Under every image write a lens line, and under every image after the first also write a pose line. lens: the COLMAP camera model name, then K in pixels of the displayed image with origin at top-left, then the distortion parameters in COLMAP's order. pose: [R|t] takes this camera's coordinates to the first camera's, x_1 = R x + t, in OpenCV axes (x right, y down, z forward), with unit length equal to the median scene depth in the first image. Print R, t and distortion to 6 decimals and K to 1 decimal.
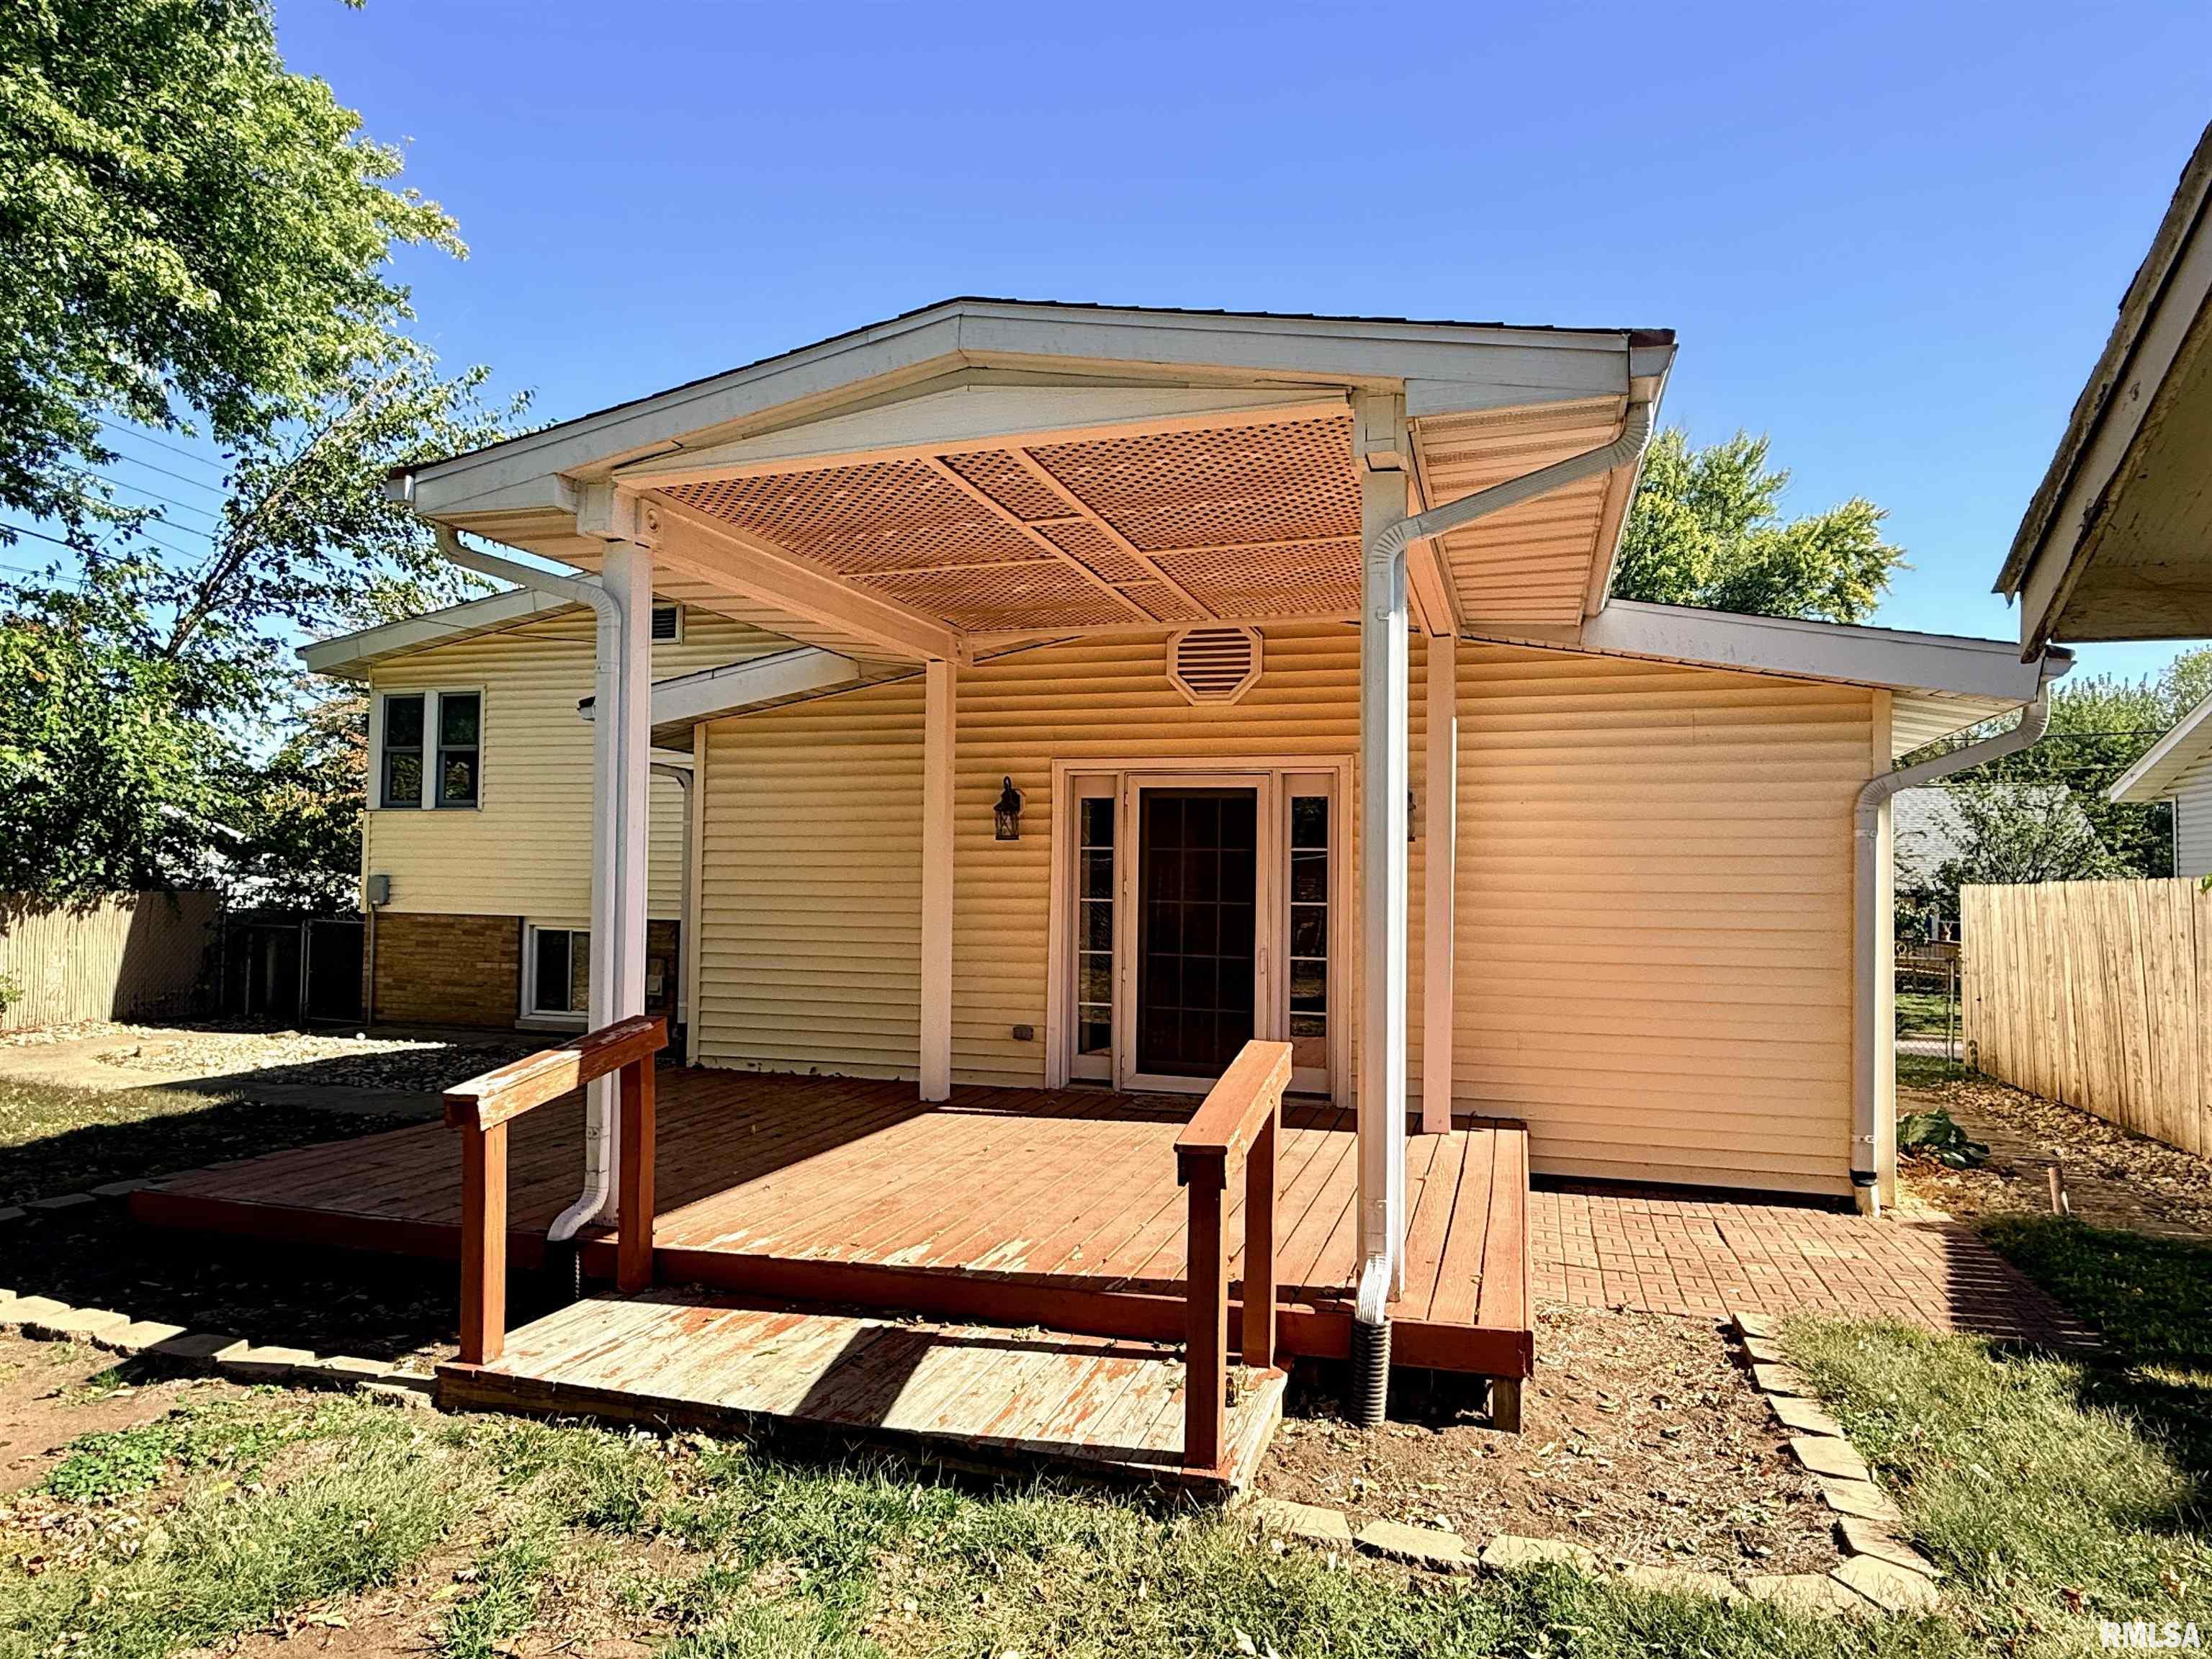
lens RADIAL K [[1361.3, 0, 1104.1], [0, 1361.3, 833.9], [0, 0, 1]] dist [0.000009, -0.001697]
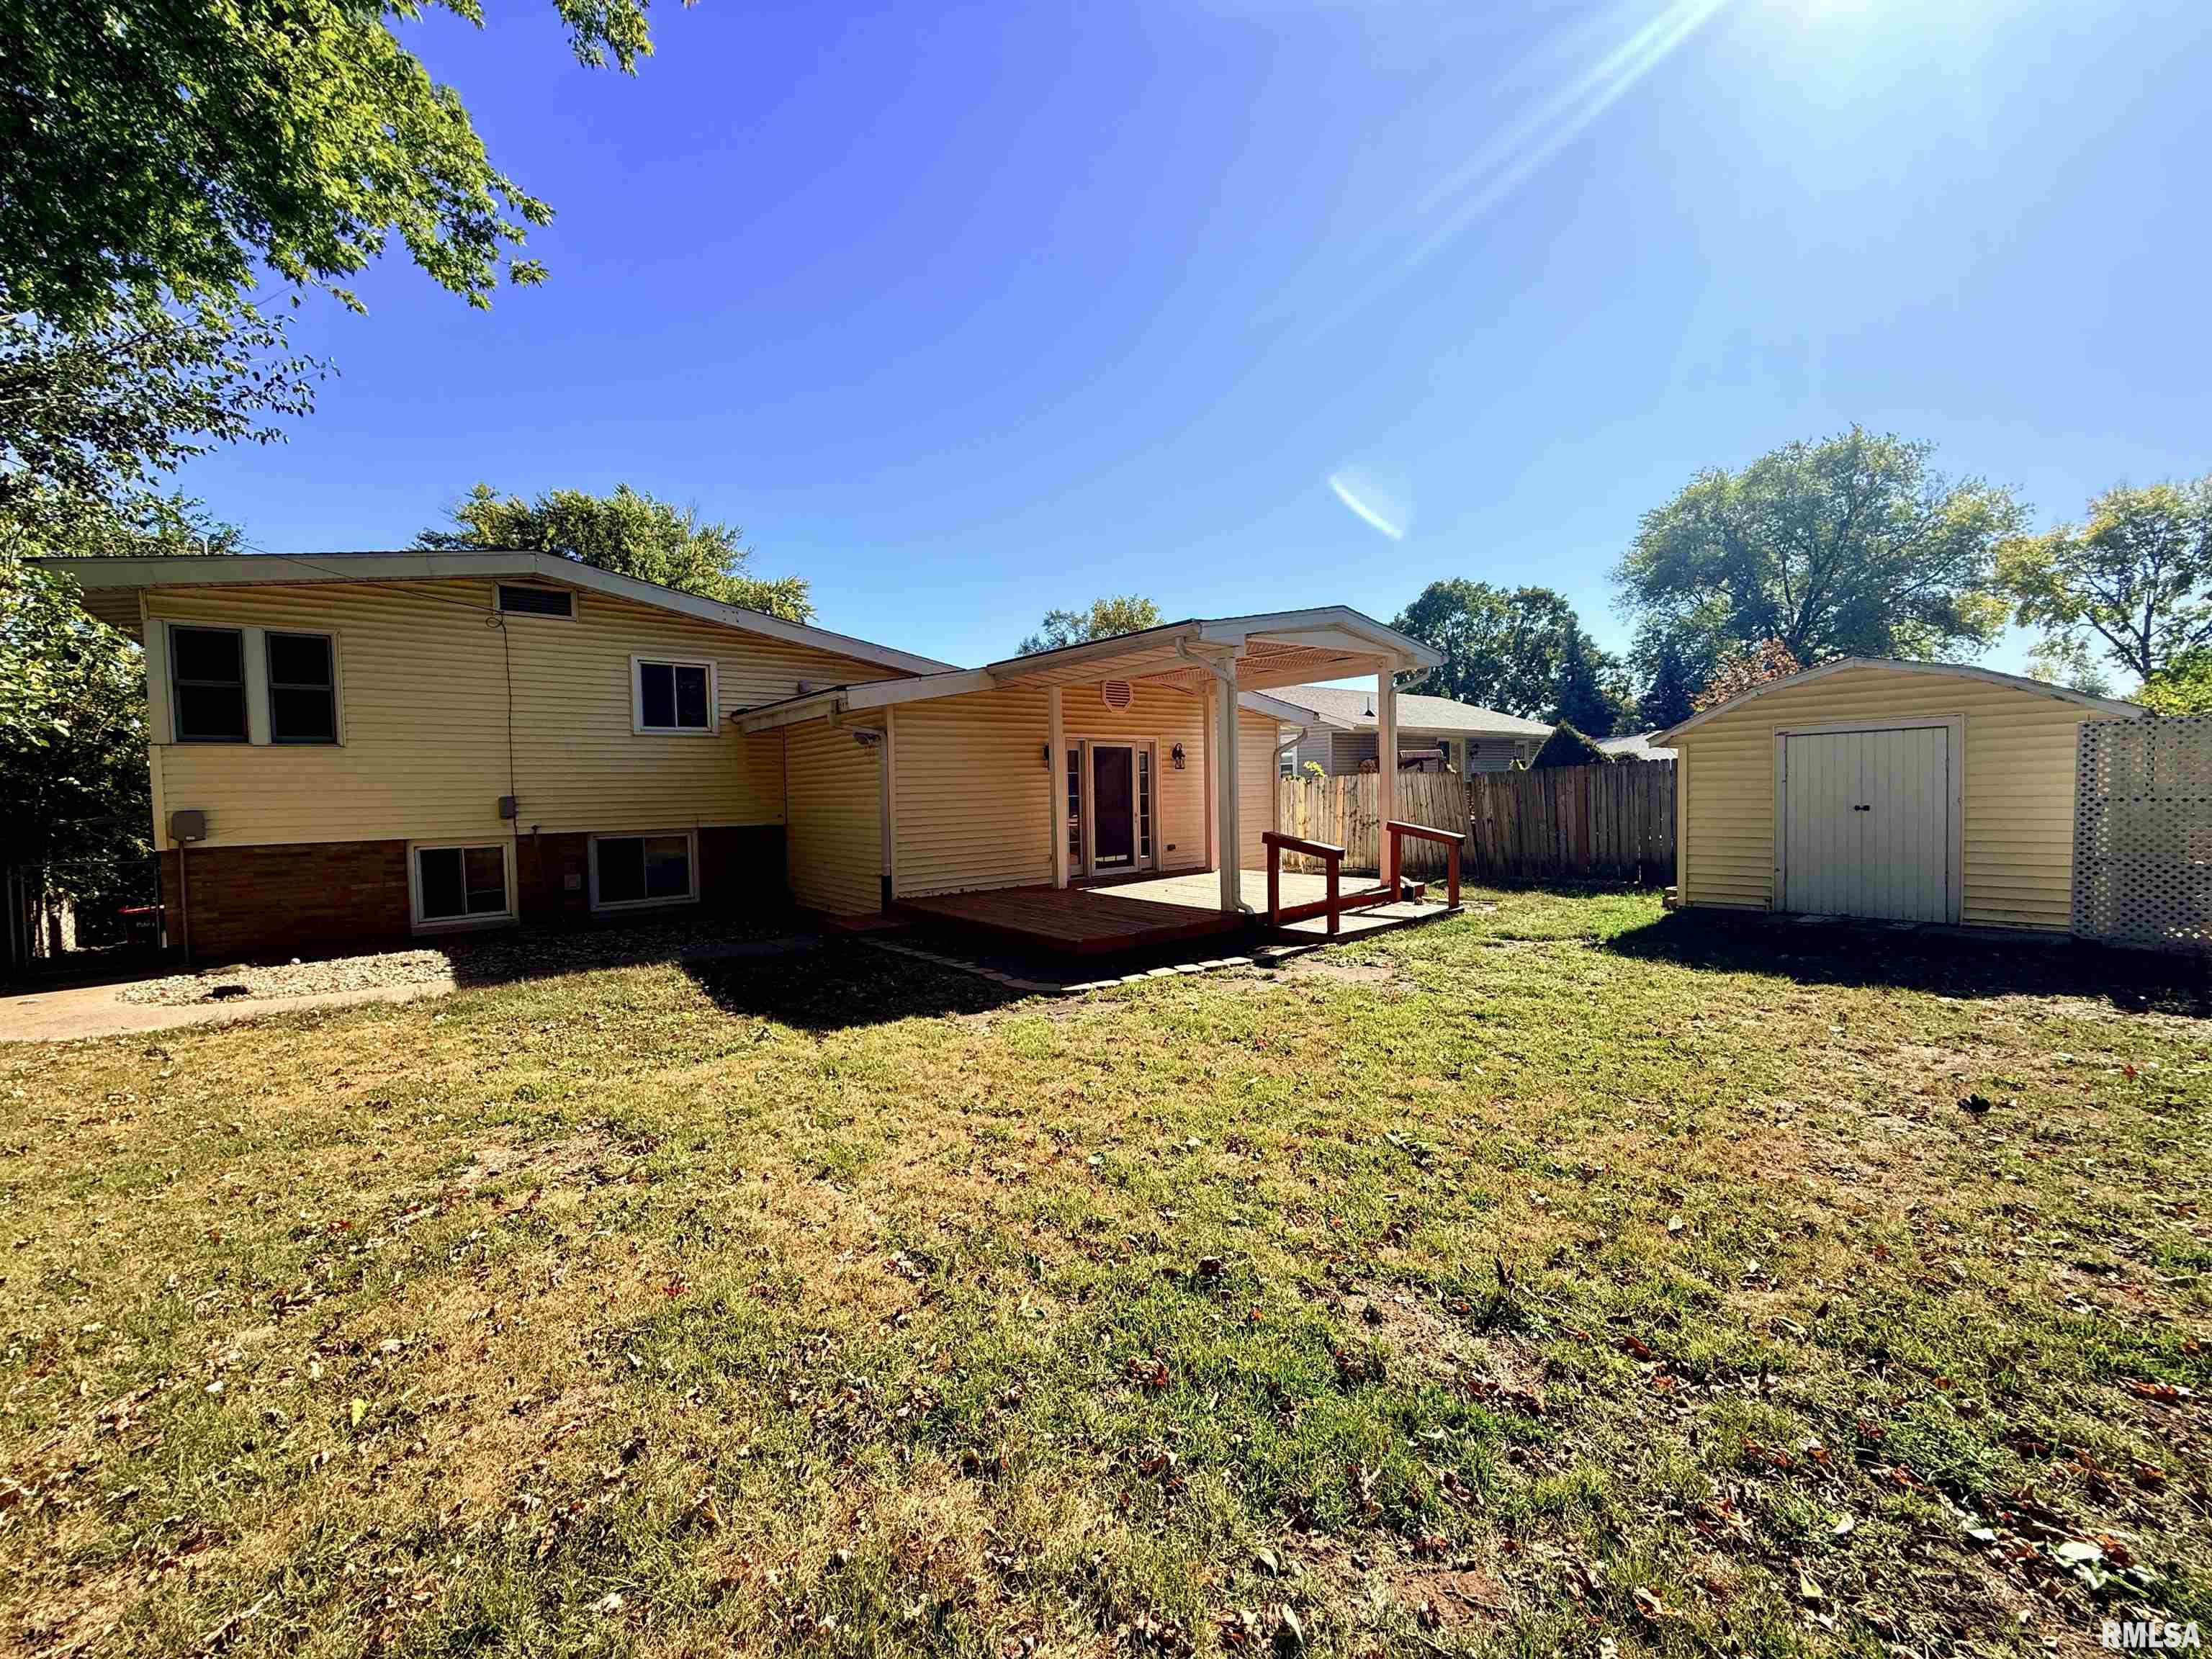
lens RADIAL K [[882.3, 0, 1108.7], [0, 882.3, 827.3], [0, 0, 1]] dist [-0.000991, 0.000002]
pose [[0.538025, -0.061554, 0.840678, -1.132556], [0.000781, 0.997366, 0.072527, -0.005243], [-0.842929, -0.038365, 0.536656, 0.155014]]
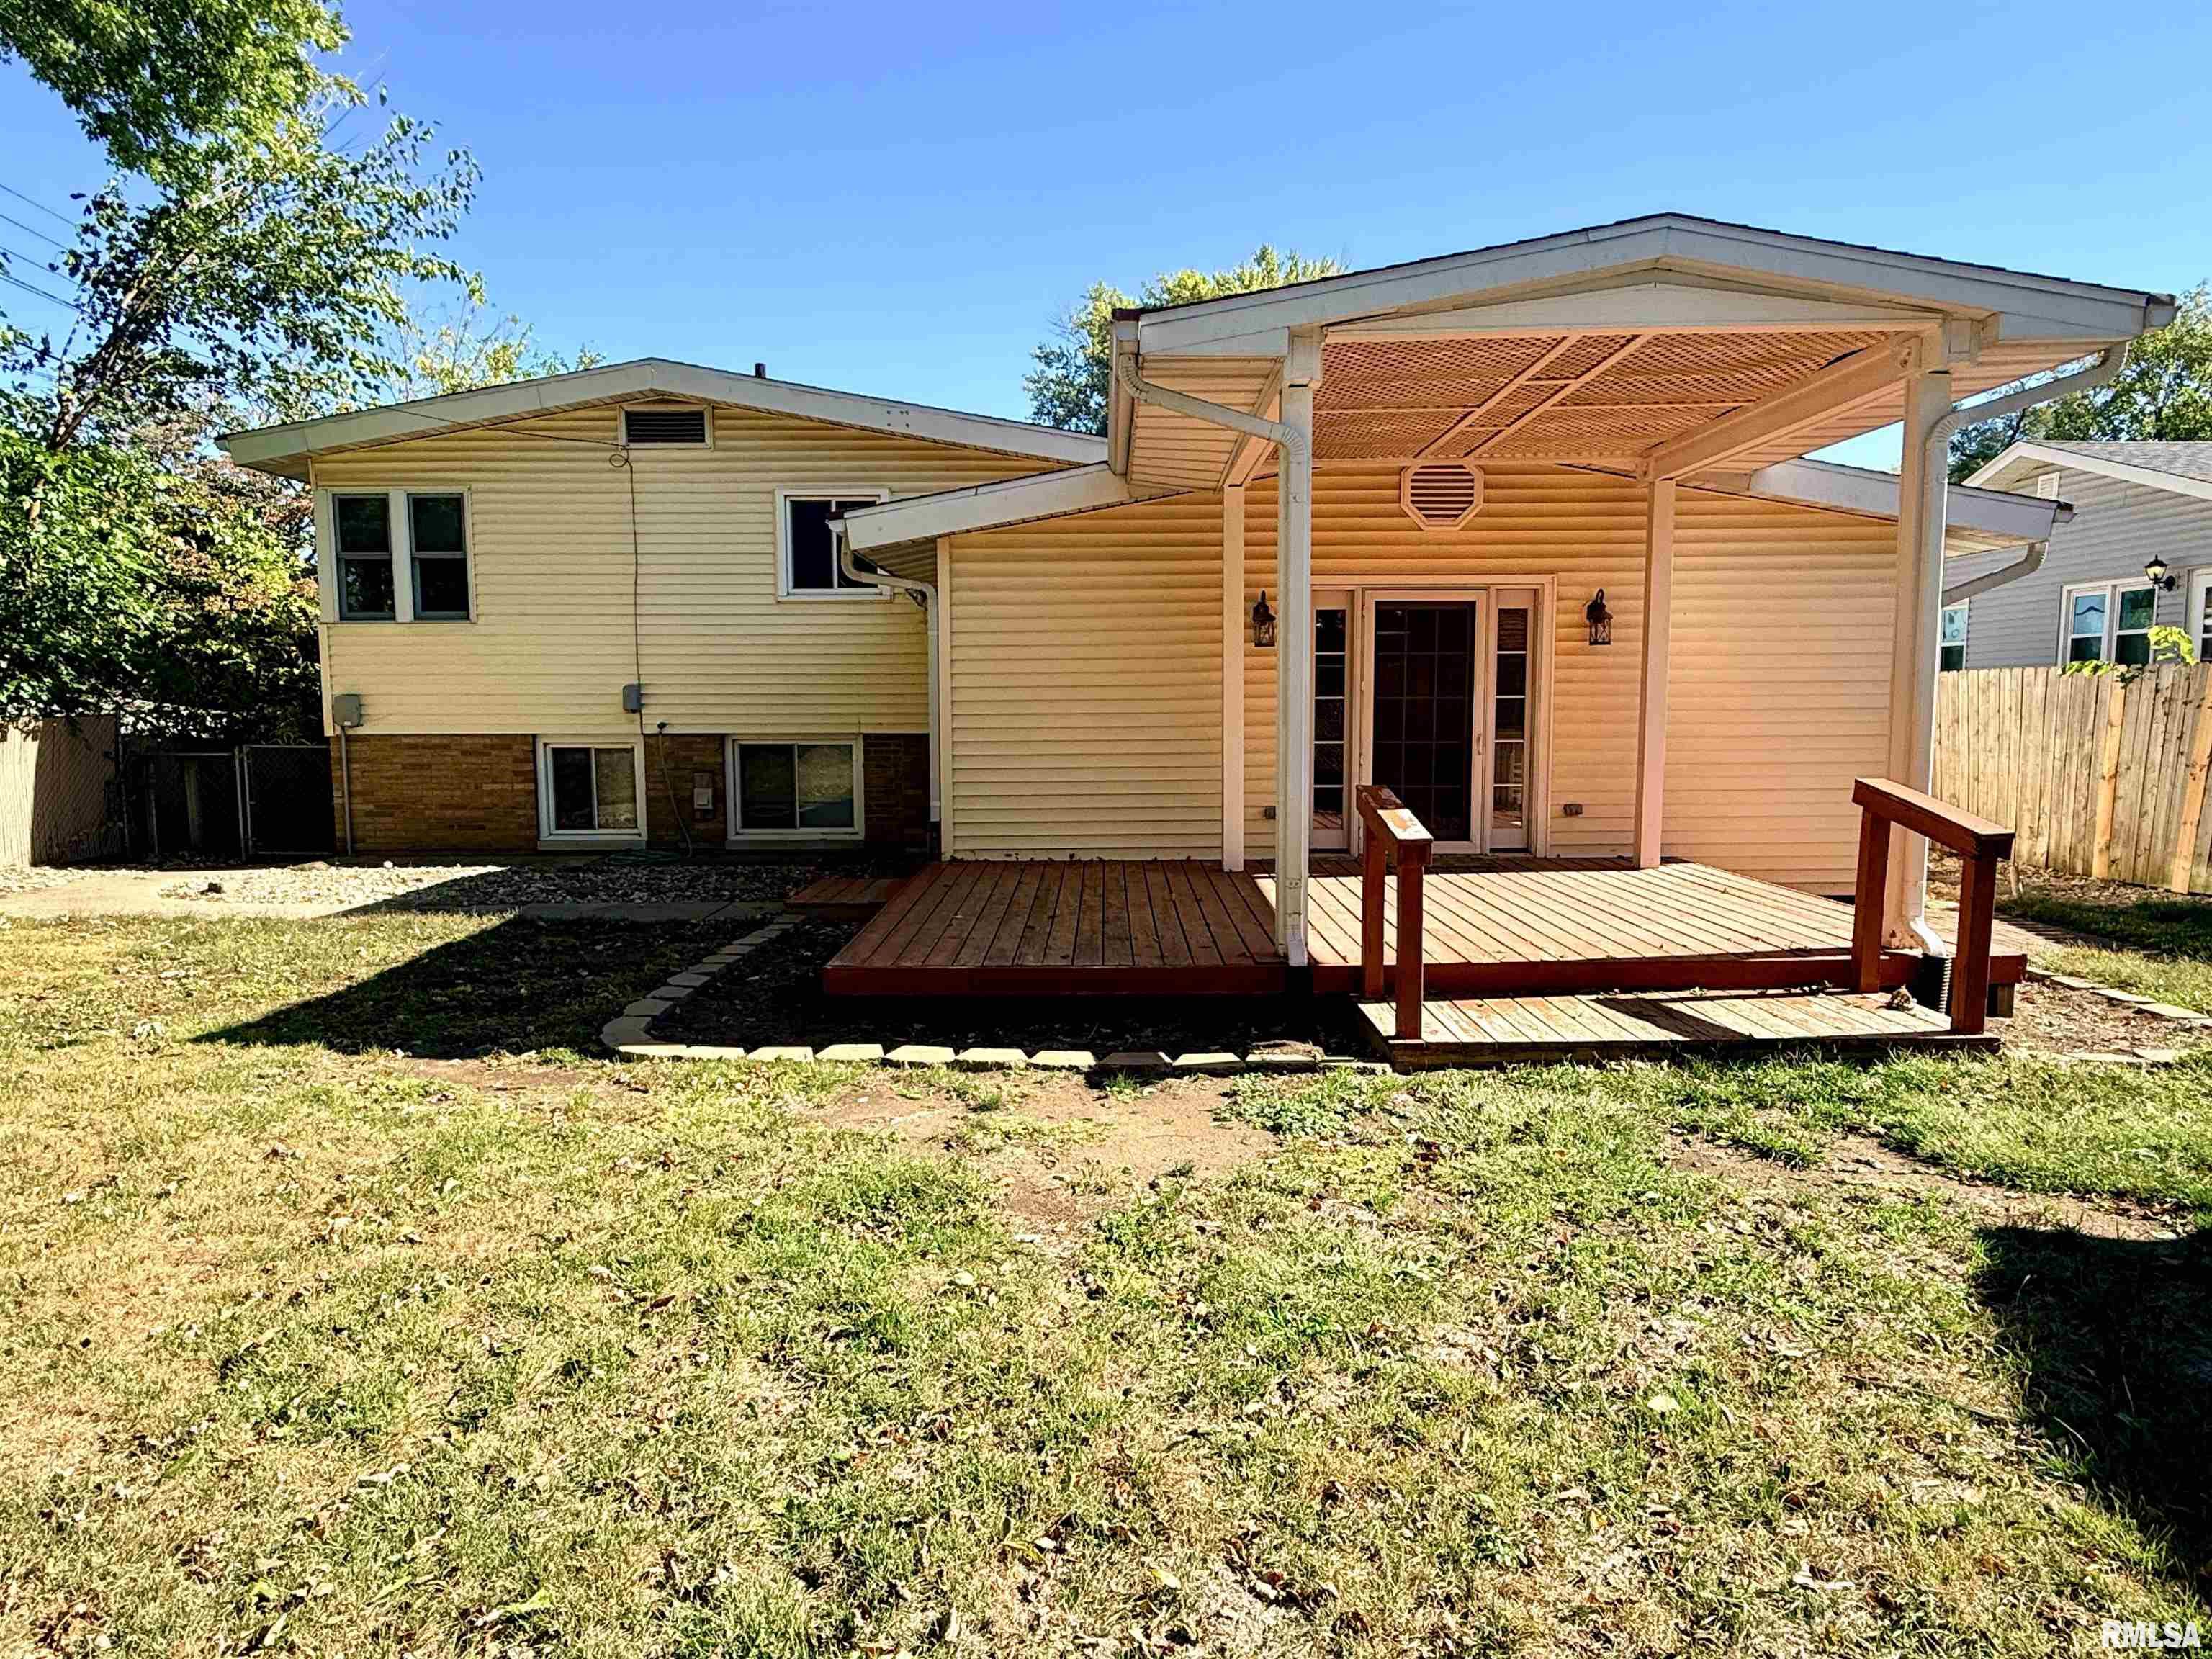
lens RADIAL K [[1361.3, 0, 1110.6], [0, 1361.3, 837.9], [0, 0, 1]] dist [0.000009, -0.001697]
pose [[0.952874, -0.049032, 0.299378, -0.511416], [0.007311, 0.990277, 0.138917, 0.003650], [-0.303278, -0.130182, 0.943968, -0.064142]]
